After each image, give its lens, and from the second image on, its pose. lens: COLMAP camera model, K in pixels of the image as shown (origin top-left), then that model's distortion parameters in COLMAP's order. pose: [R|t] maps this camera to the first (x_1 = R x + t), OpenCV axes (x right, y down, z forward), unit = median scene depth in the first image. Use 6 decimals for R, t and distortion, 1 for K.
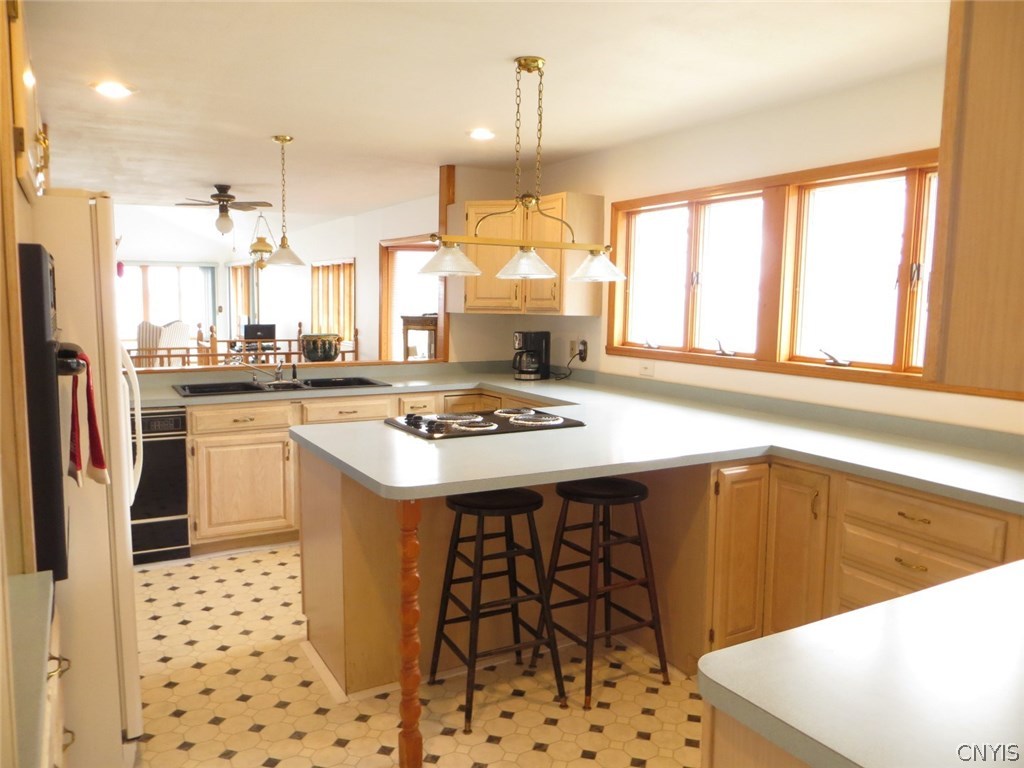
lens RADIAL K [[769.3, 0, 508.5], [0, 769.3, 381.3], [0, 0, 1]] dist [-0.014775, 0.004911]
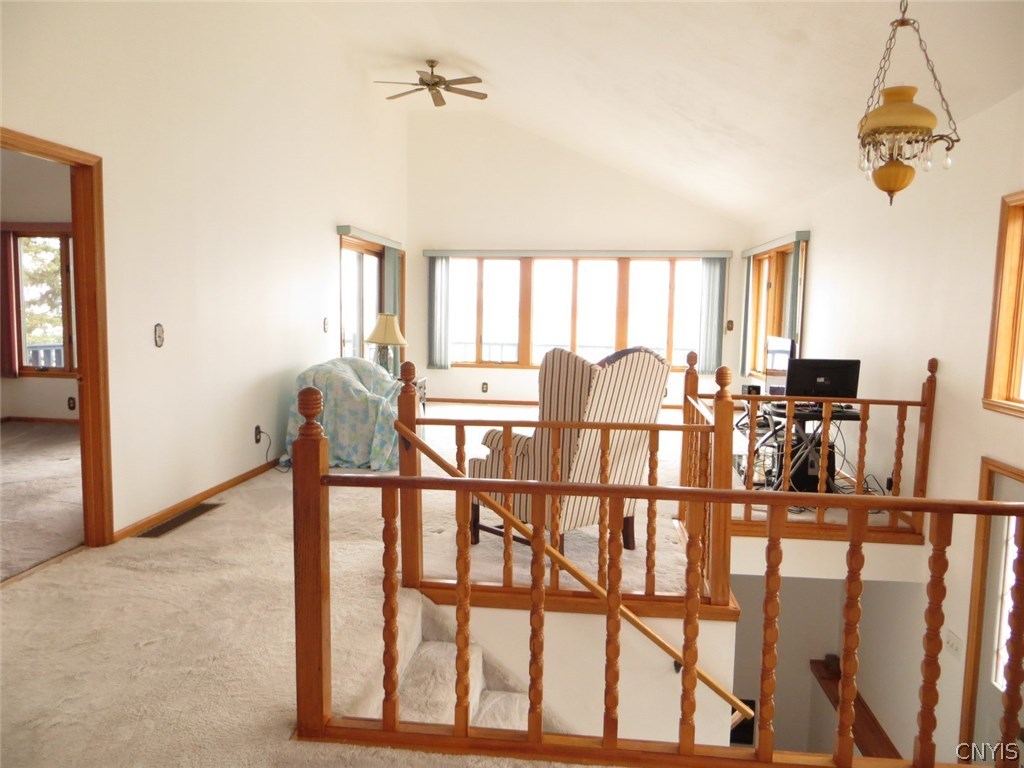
lens RADIAL K [[769.3, 0, 508.5], [0, 769.3, 381.3], [0, 0, 1]] dist [-0.014775, 0.004911]
pose [[0.809777, 0.061659, -0.583490, -0.210062], [-0.076745, 0.997050, -0.001147, -0.046568], [0.581698, 0.045709, 0.812120, 0.531767]]
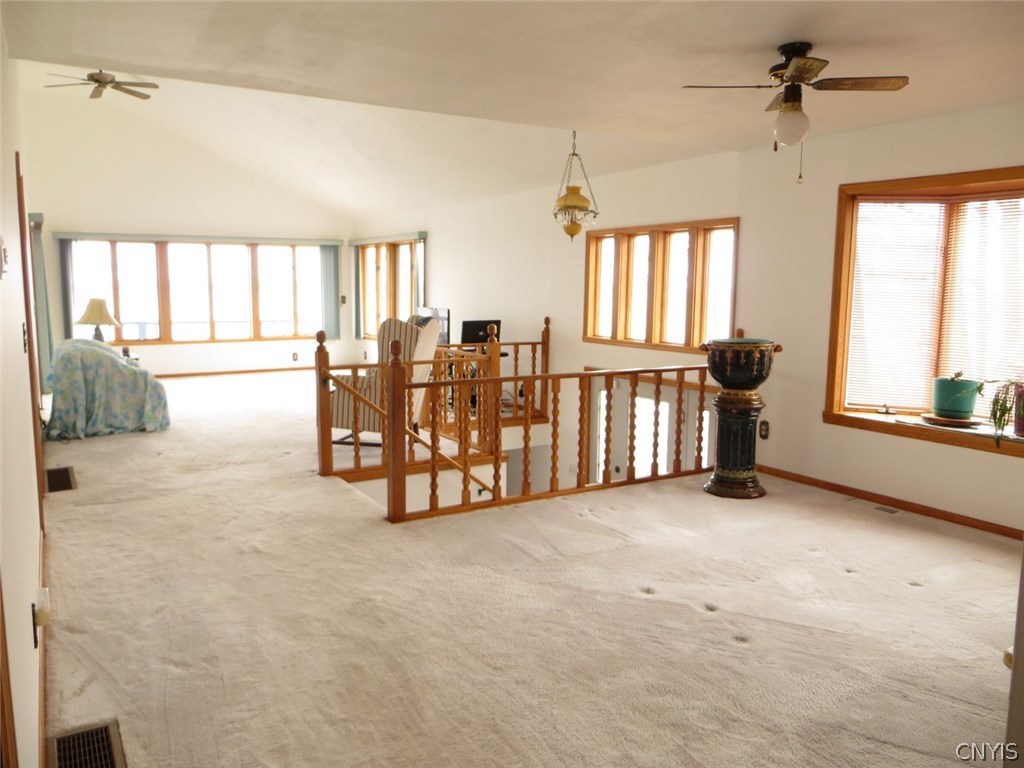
lens RADIAL K [[769.3, 0, 508.5], [0, 769.3, 381.3], [0, 0, 1]] dist [-0.014775, 0.004911]
pose [[0.999550, -0.005516, 0.029487, -0.316764], [0.005176, 0.999919, 0.011598, -0.025842], [-0.029548, -0.011440, 0.999498, 0.286231]]
